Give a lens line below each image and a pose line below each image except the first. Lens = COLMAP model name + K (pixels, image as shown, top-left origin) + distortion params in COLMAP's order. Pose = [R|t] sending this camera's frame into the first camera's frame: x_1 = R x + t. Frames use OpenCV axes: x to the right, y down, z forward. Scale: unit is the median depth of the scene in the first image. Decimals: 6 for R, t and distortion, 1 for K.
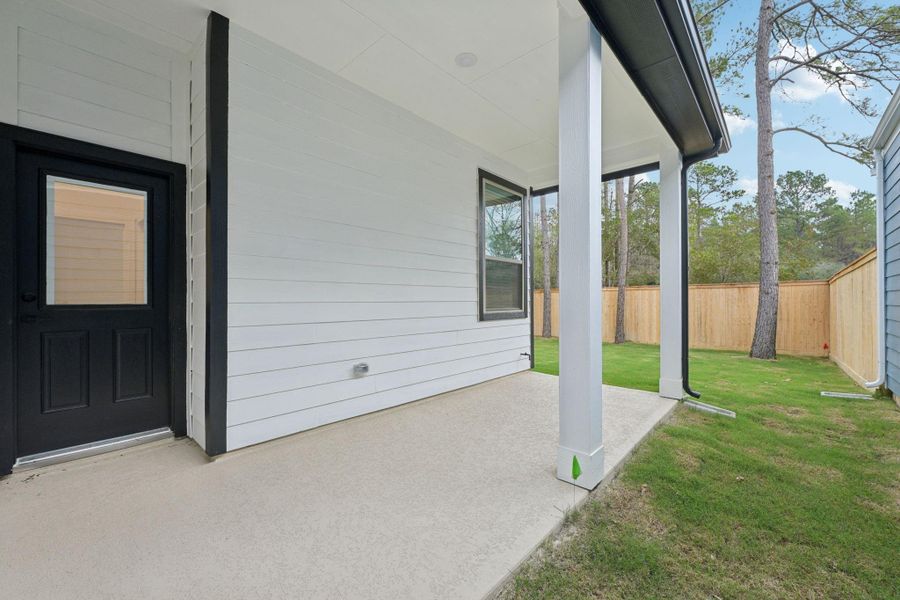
lens RADIAL K [[360.1, 0, 454.1], [0, 360.1, 302.1], [0, 0, 1]] dist [-0.002025, 0.000045]
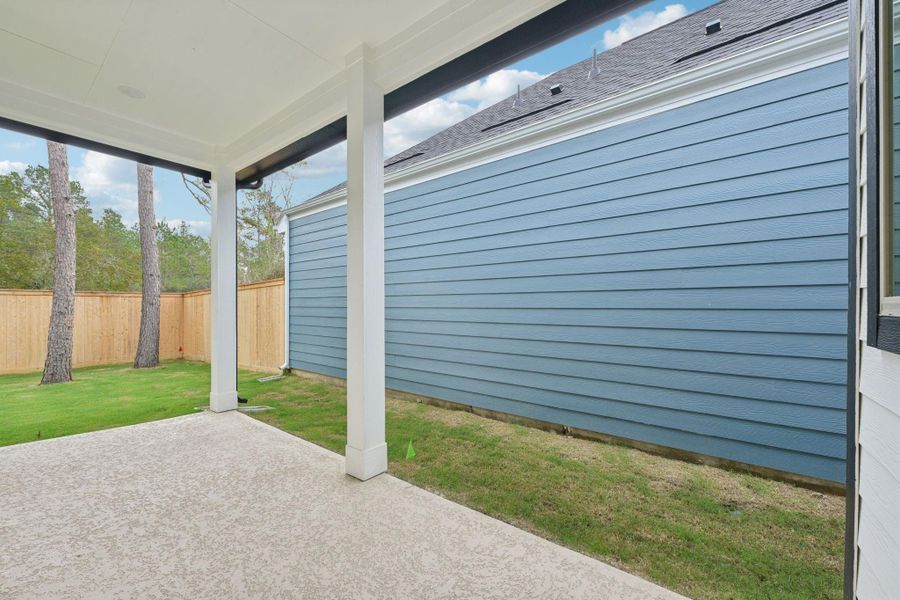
lens RADIAL K [[360.1, 0, 444.8], [0, 360.1, 307.9], [0, 0, 1]] dist [-0.002025, 0.000045]
pose [[-0.067436, 0.003951, 0.997716, -0.227054], [-0.001902, 0.999990, -0.004088, -0.010983], [-0.997722, -0.002173, -0.067427, 0.223309]]
